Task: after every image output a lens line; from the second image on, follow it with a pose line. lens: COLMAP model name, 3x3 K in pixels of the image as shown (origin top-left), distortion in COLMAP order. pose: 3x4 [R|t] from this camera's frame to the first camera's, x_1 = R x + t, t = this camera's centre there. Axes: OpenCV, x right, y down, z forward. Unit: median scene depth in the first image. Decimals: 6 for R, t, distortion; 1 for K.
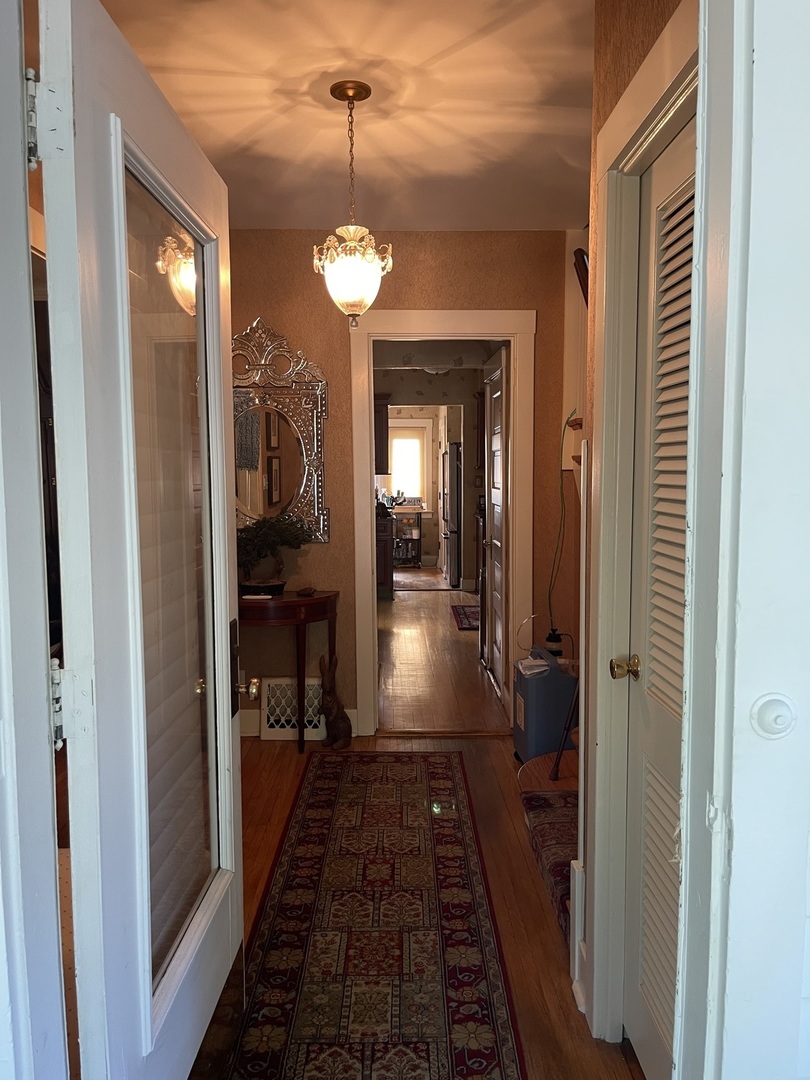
lens RADIAL K [[820.9, 0, 406.6], [0, 820.9, 538.2], [0, 0, 1]] dist [0.014699, 0.007312]
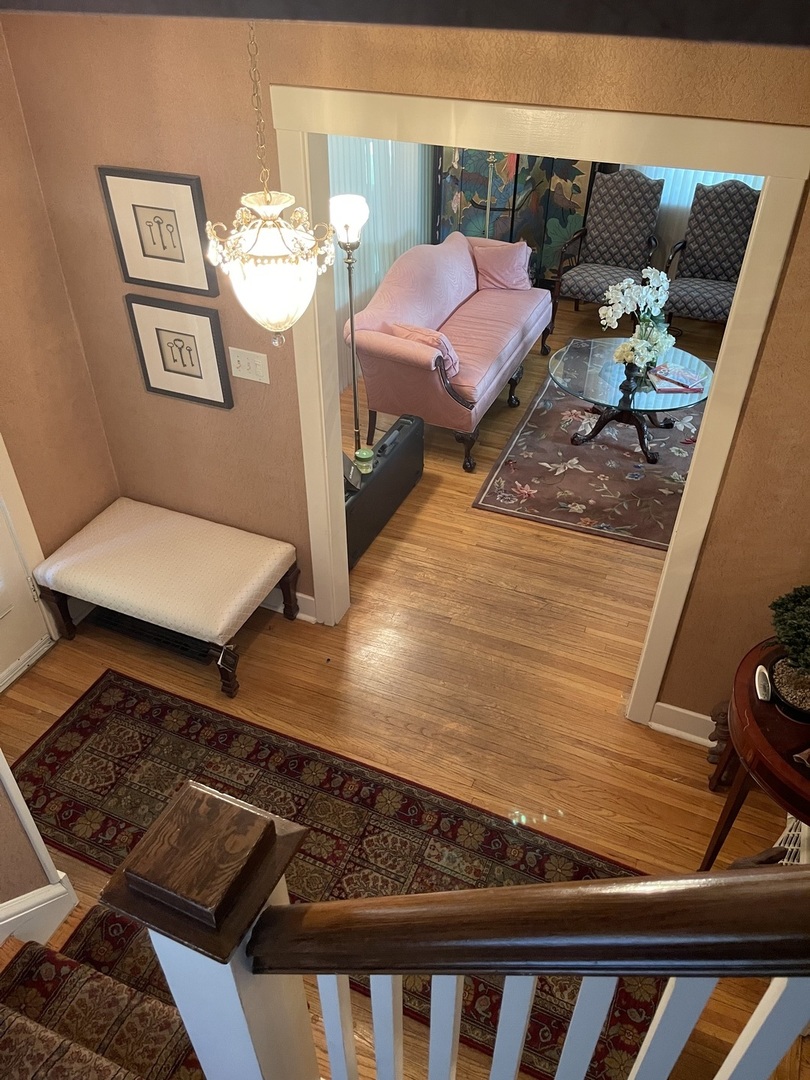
lens RADIAL K [[820.9, 0, 410.0], [0, 820.9, 544.0], [0, 0, 1]] dist [0.014699, 0.007312]
pose [[-0.412462, 0.569732, -0.710831, 0.508604], [-0.078271, 0.755248, 0.650749, -0.645275], [0.907606, 0.324047, -0.266918, 1.480030]]
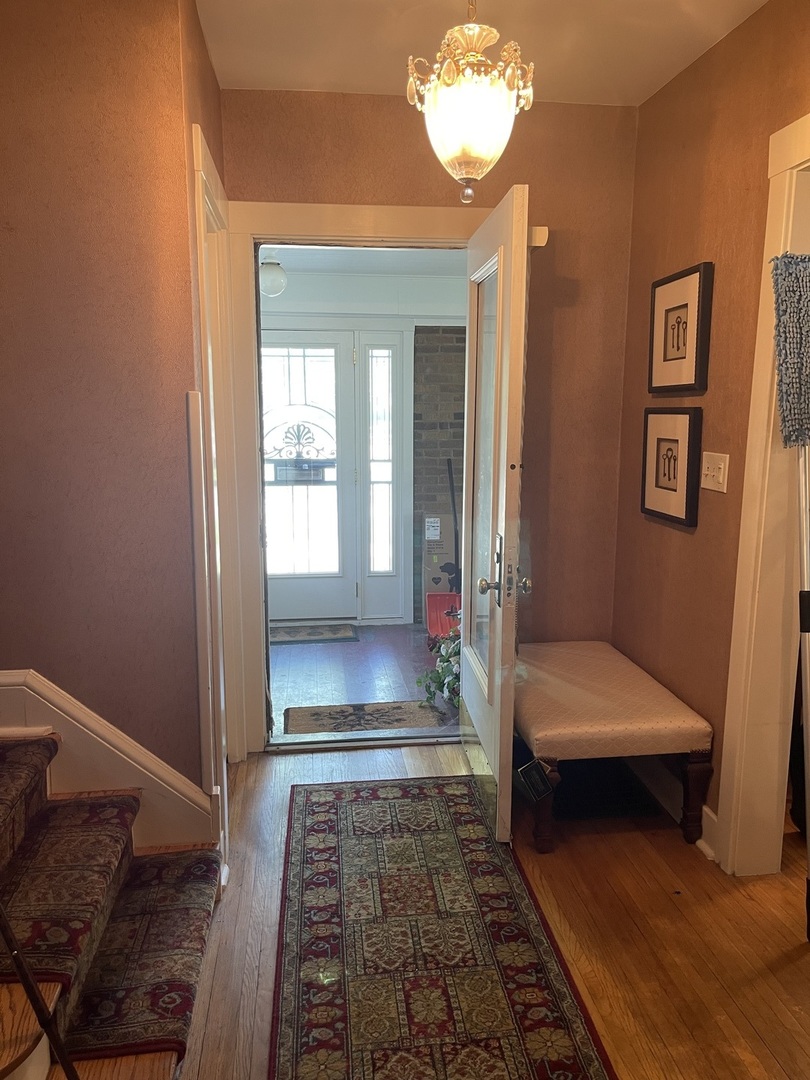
lens RADIAL K [[820.9, 0, 416.8], [0, 820.9, 541.1], [0, 0, 1]] dist [0.014699, 0.007312]
pose [[-0.993580, 0.022626, -0.110849, 0.052805], [-0.006462, 0.966848, 0.255270, -0.183405], [0.112950, 0.254347, -0.960495, 1.855934]]
